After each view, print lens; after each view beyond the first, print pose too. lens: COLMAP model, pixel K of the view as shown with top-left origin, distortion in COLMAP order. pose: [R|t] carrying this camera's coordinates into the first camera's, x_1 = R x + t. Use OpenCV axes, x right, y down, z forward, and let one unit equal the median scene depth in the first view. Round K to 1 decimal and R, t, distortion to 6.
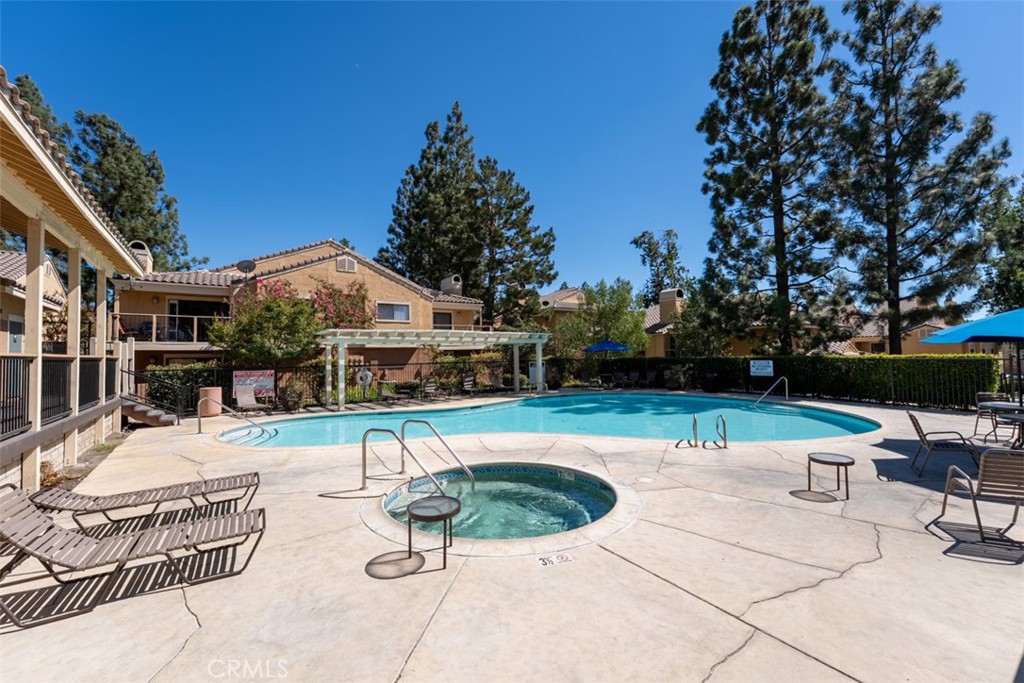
lens RADIAL K [[414.6, 0, 516.1], [0, 414.6, 340.8], [0, 0, 1]] dist [-0.002284, 0.000173]
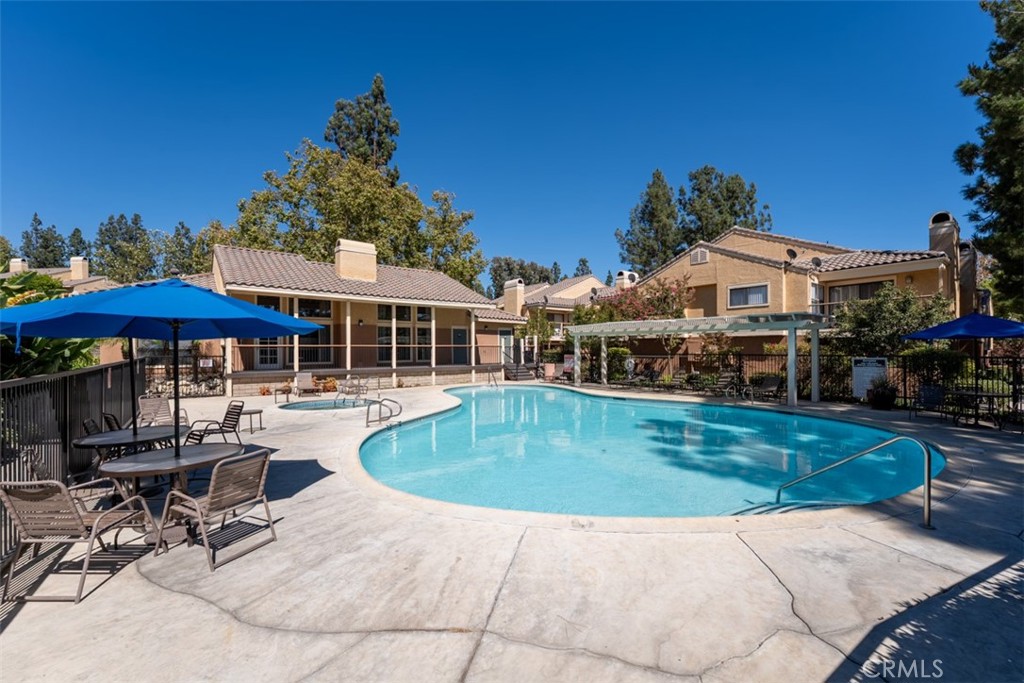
lens RADIAL K [[414.6, 0, 515.7], [0, 414.6, 349.8], [0, 0, 1]] dist [-0.002284, 0.000173]
pose [[0.062761, 0.018312, -0.997861, 1.094292], [0.037471, 0.999083, 0.020692, 0.017374], [0.997325, -0.038690, 0.062018, 0.866541]]
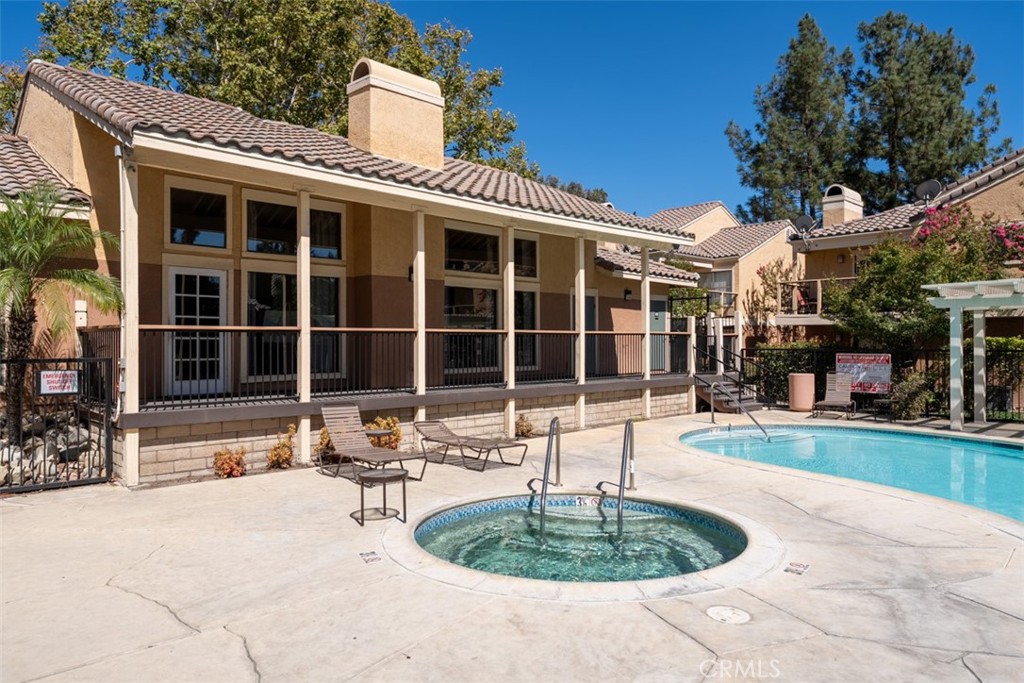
lens RADIAL K [[690.9, 0, 512.6], [0, 690.9, 336.5], [0, 0, 1]] dist [0.008834, 0.001235]
pose [[0.146876, 0.006613, -0.989133, 0.507567], [0.035418, 0.999301, 0.011940, 0.013263], [0.988521, -0.036787, 0.146539, 0.344518]]
